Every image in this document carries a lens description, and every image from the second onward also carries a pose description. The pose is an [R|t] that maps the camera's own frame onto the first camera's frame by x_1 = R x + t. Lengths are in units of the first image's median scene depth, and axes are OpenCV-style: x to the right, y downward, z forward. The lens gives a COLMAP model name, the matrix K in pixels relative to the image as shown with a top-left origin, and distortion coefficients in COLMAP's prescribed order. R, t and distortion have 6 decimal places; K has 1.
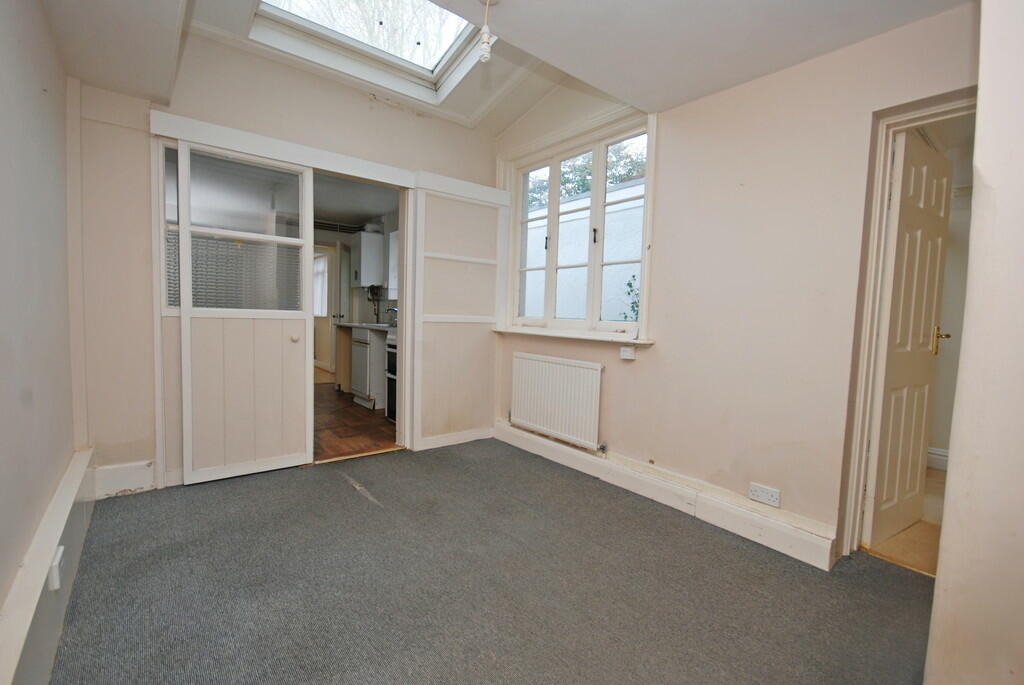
lens RADIAL K [[447.6, 0, 517.2], [0, 447.6, 342.7], [0, 0, 1]] dist [0.000498, -0.000902]
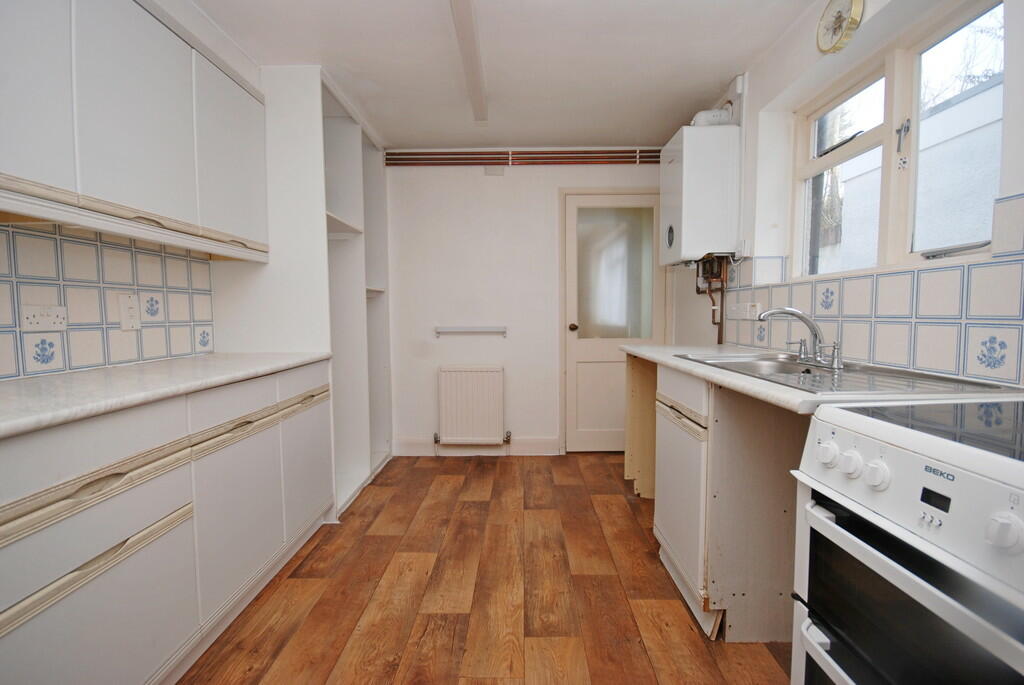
lens RADIAL K [[447.6, 0, 513.4], [0, 447.6, 341.4], [0, 0, 1]] dist [0.000498, -0.000902]
pose [[0.772293, 0.007642, -0.635220, -0.198184], [-0.013535, 0.999899, -0.004426, -0.043445], [0.635122, 0.012015, 0.772319, 0.561918]]
